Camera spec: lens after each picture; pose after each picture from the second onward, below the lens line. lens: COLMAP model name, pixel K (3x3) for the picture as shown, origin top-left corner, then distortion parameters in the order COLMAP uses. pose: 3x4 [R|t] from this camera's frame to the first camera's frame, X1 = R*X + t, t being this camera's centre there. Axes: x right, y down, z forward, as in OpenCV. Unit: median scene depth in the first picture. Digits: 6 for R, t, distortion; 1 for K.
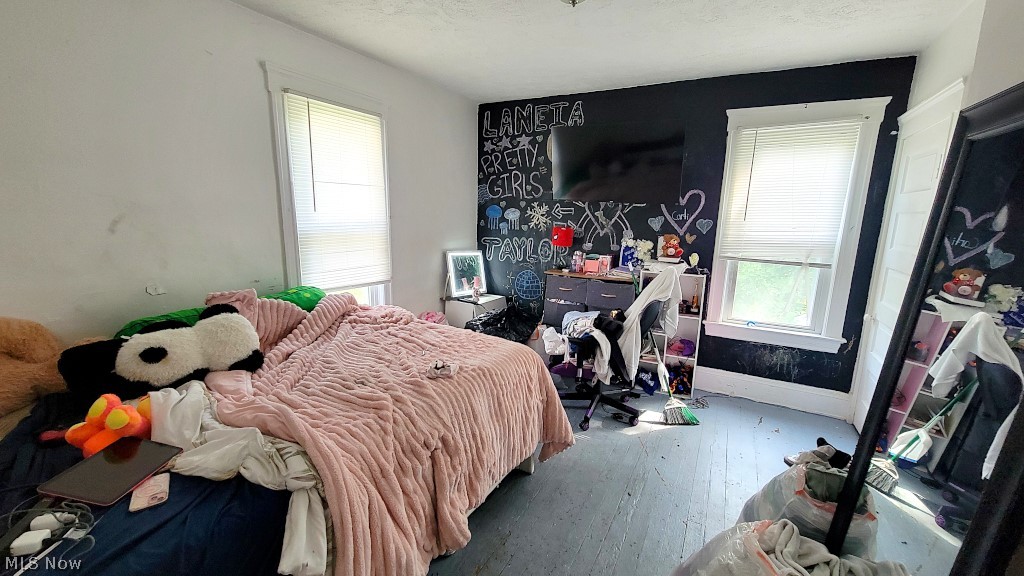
lens RADIAL K [[417.5, 0, 511.0], [0, 417.5, 290.4], [0, 0, 1]] dist [-0.001636, 0.000435]
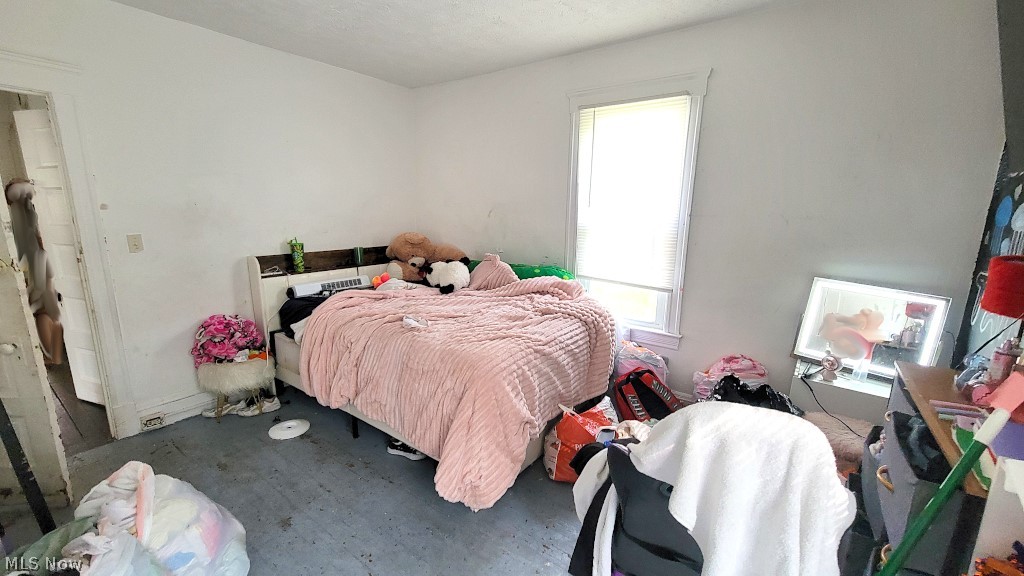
lens RADIAL K [[417.5, 0, 510.9], [0, 417.5, 290.9], [0, 0, 1]] dist [-0.001636, 0.000435]
pose [[-0.133186, 0.184465, -0.973773, 0.742193], [-0.201873, 0.956879, 0.208876, -0.173335], [0.970314, 0.224398, -0.090204, 0.989396]]
